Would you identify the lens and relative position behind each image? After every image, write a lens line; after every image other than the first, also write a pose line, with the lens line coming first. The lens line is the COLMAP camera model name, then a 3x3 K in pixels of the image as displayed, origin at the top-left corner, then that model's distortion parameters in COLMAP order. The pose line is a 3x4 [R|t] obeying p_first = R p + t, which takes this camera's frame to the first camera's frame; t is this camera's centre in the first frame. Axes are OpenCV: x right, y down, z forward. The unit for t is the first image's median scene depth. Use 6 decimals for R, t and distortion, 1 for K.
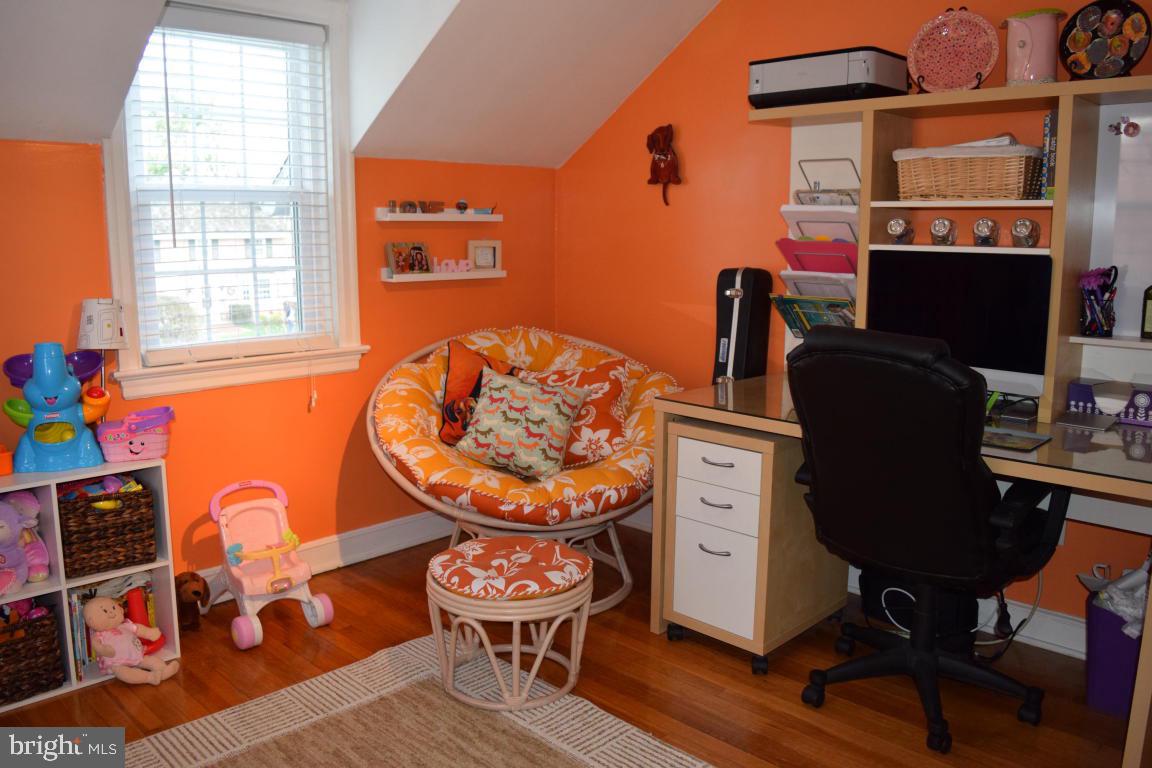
lens RADIAL K [[900.5, 0, 576.0], [0, 900.5, 384.0], [0, 0, 1]] dist [-0.104084, 0.036258]
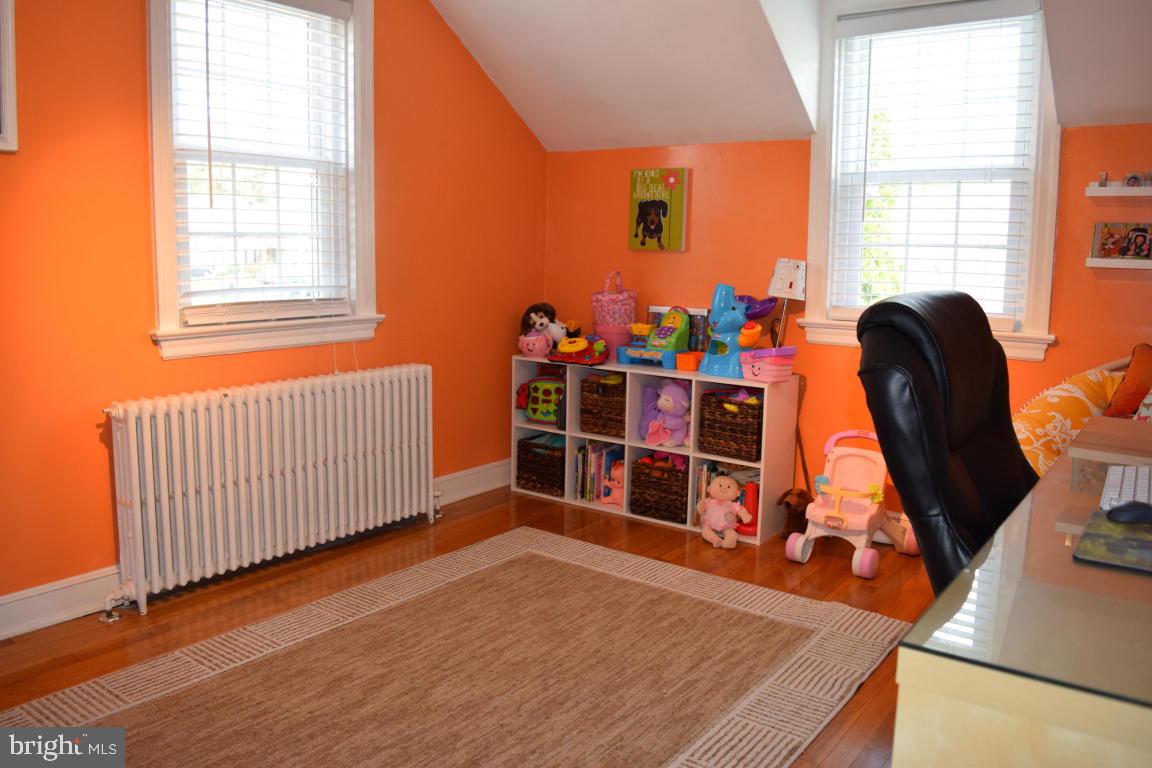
lens RADIAL K [[900.5, 0, 576.0], [0, 900.5, 384.0], [0, 0, 1]] dist [-0.104084, 0.036258]
pose [[0.147641, 0.145832, -0.978231, 0.699922], [-0.180180, 0.976485, 0.118378, -0.015829], [0.972490, 0.158780, 0.170445, 0.479954]]
